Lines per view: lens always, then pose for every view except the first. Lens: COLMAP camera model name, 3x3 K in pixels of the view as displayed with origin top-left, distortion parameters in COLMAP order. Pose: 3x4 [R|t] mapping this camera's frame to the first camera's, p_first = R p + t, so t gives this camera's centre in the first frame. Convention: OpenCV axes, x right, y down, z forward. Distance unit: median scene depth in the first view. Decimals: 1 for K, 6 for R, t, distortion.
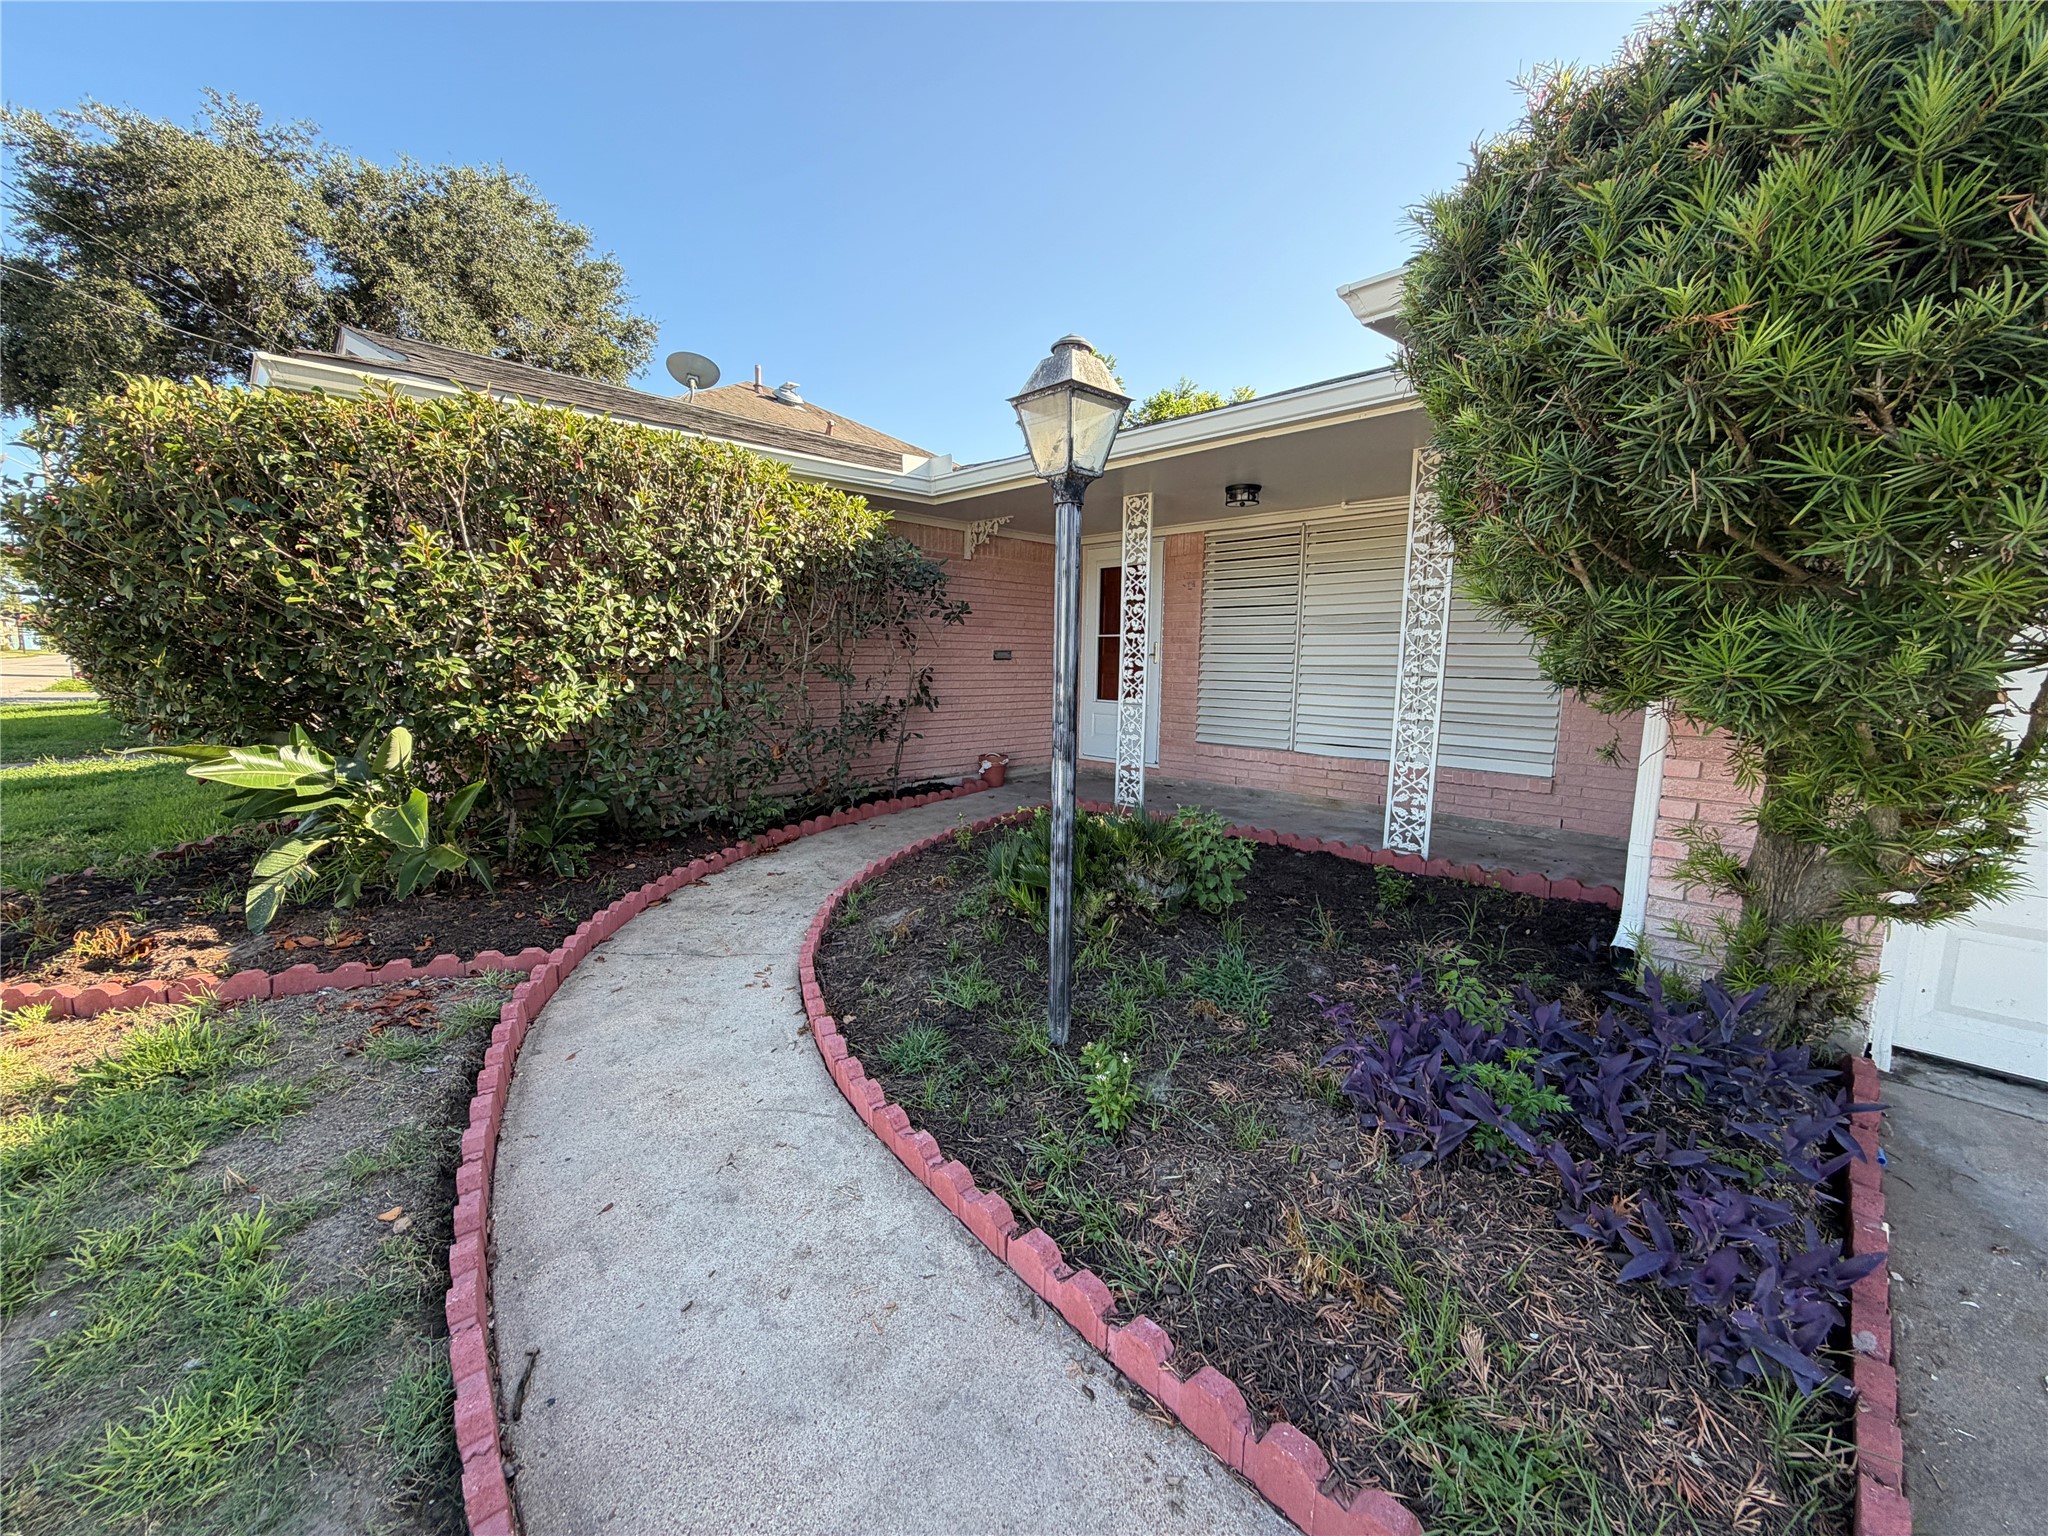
lens RADIAL K [[814.5, 0, 1030.5], [0, 814.5, 767.4], [0, 0, 1]] dist [0.000757, 0.000157]
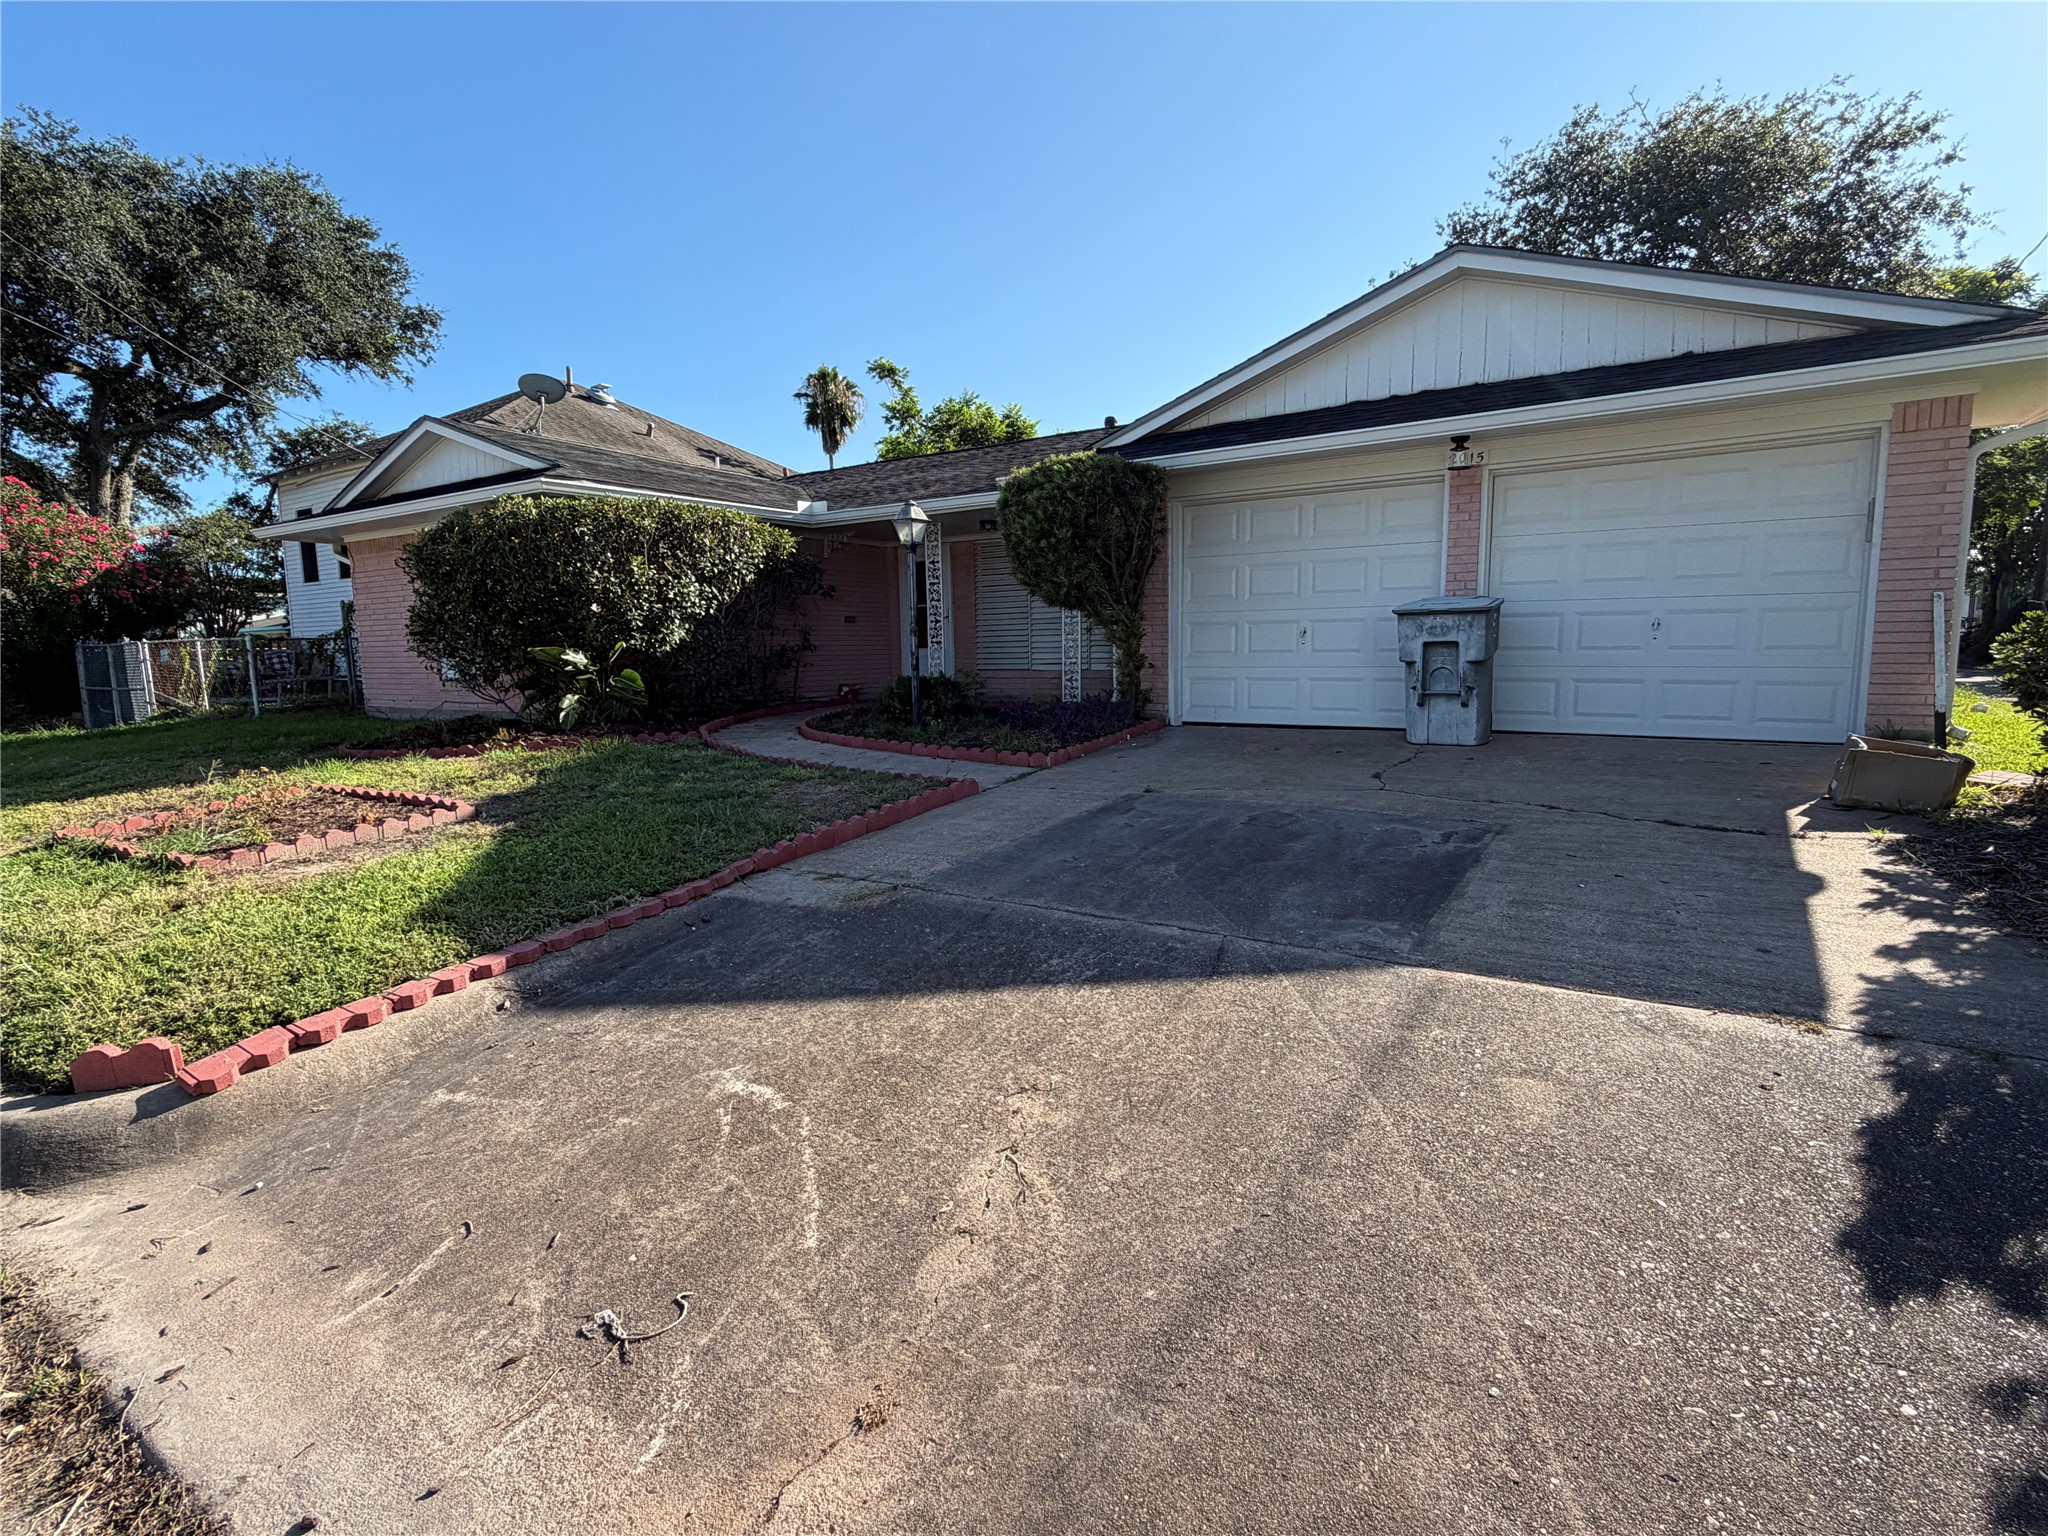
lens RADIAL K [[965.4, 0, 1021.7], [0, 965.4, 764.6], [0, 0, 1]] dist [0.000888, -0.000098]
pose [[0.977284, -0.050859, 0.205741, -0.127709], [0.054144, 0.998479, -0.010365, 0.204010], [-0.204901, 0.021269, 0.978552, -0.998855]]
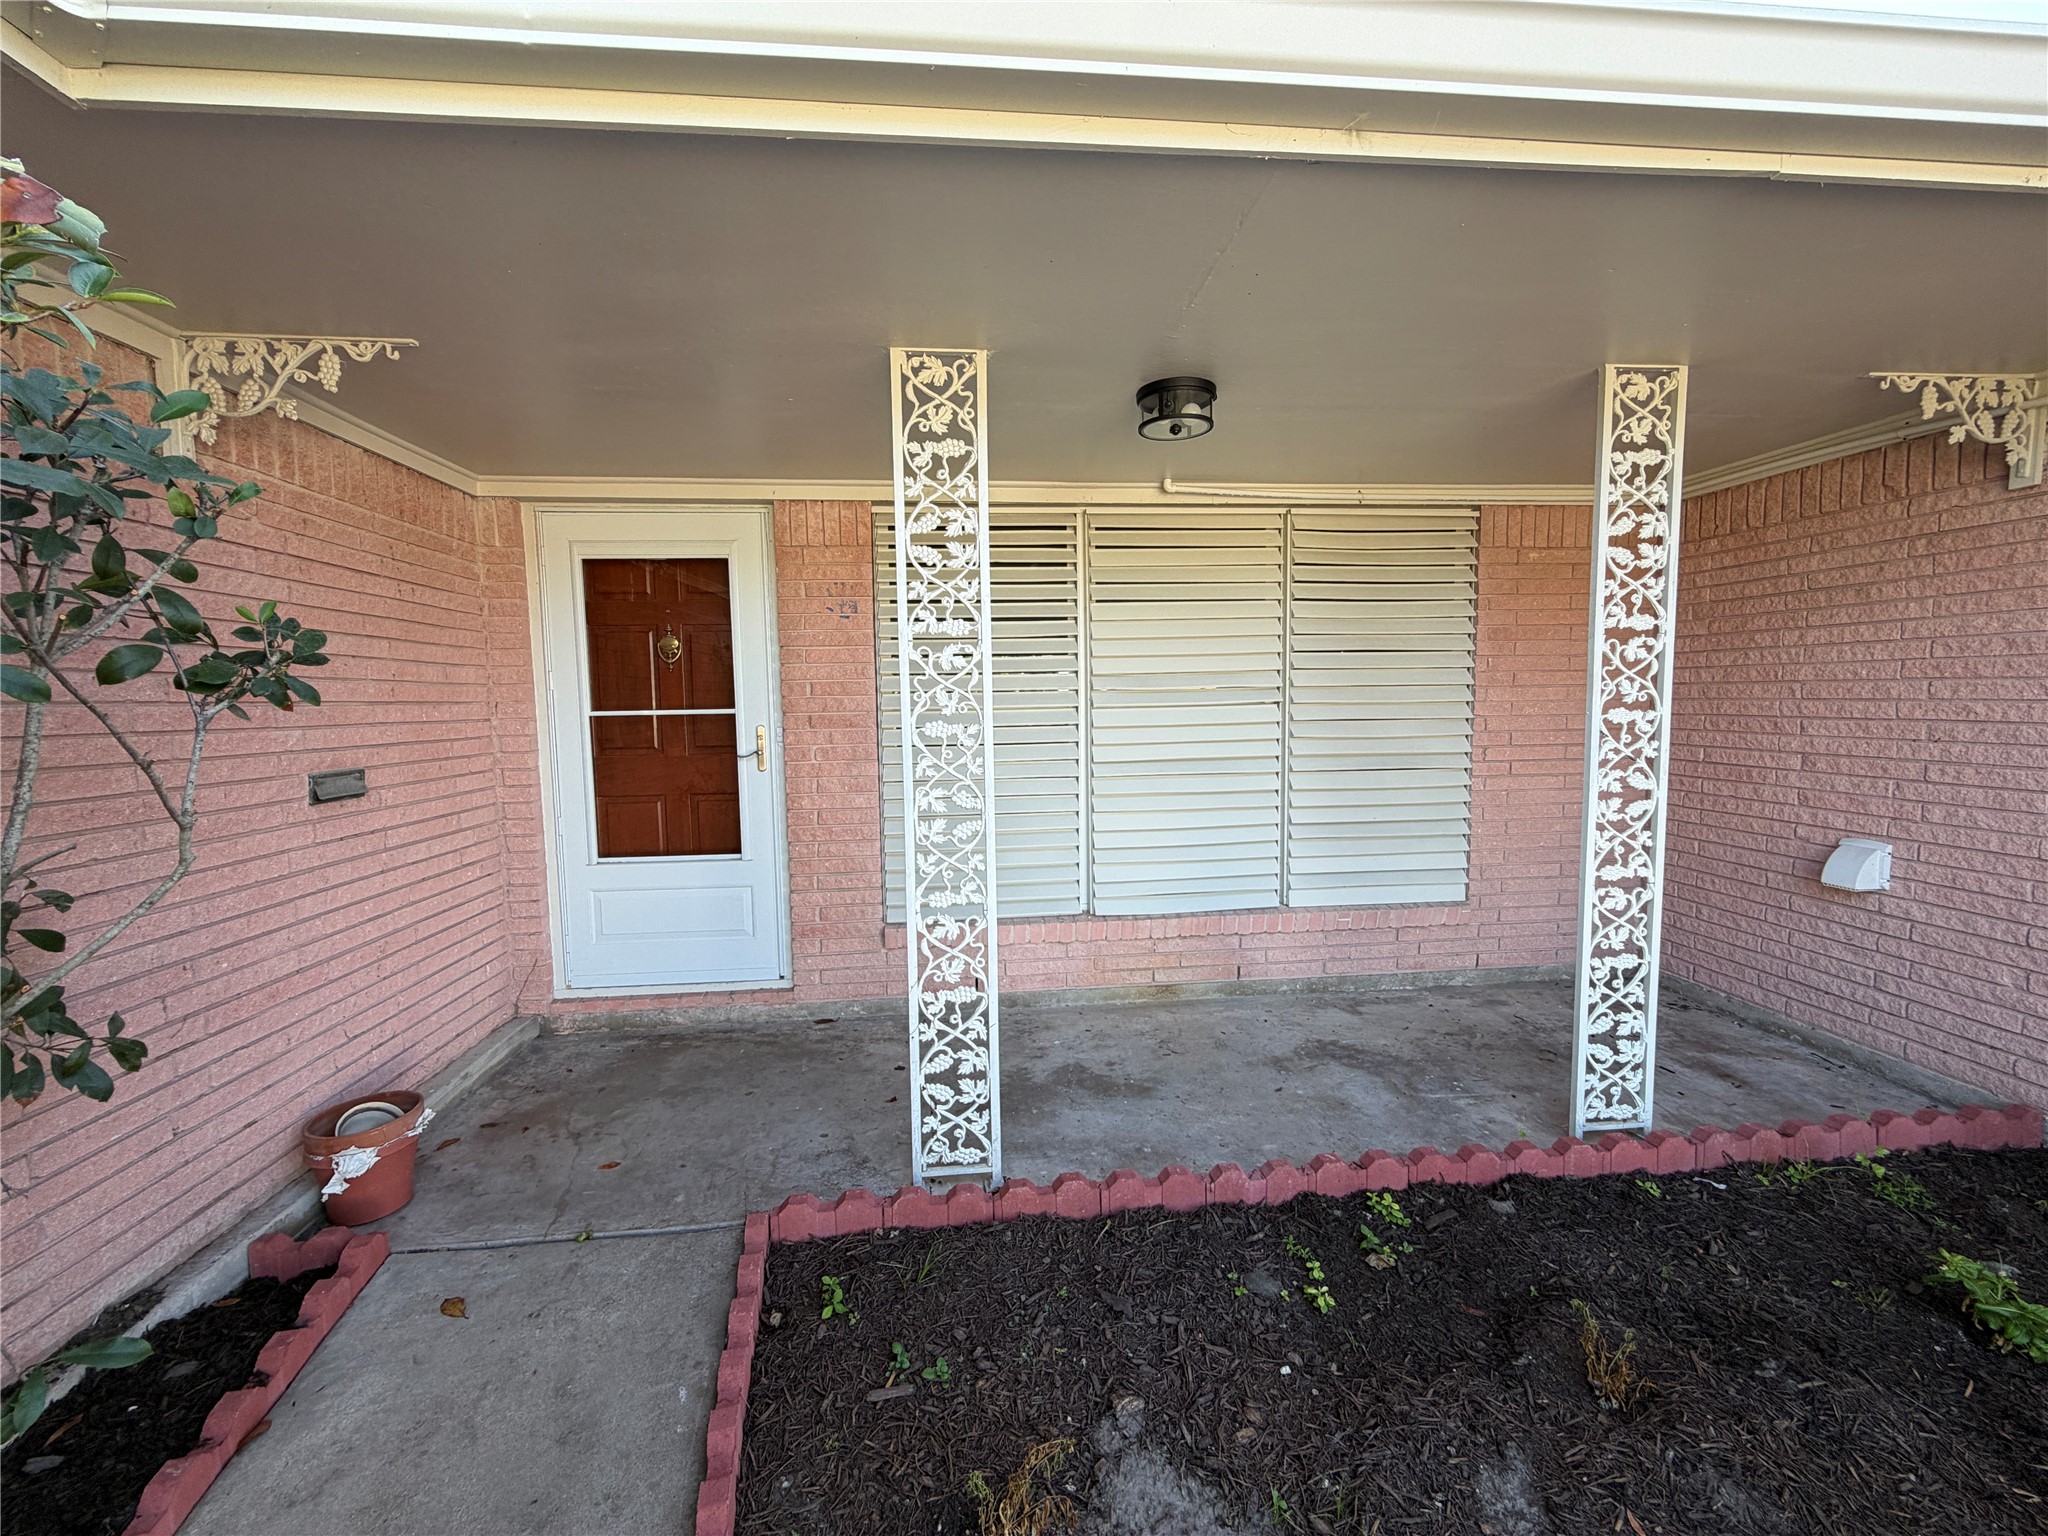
lens RADIAL K [[814.5, 0, 1022.6], [0, 814.5, 768.1], [0, 0, 1]] dist [0.000757, 0.000157]
pose [[0.638611, -0.086025, 0.764706, -0.130906], [0.127550, 0.991819, 0.005056, -0.134752], [-0.758885, 0.094309, 0.644359, 0.699424]]
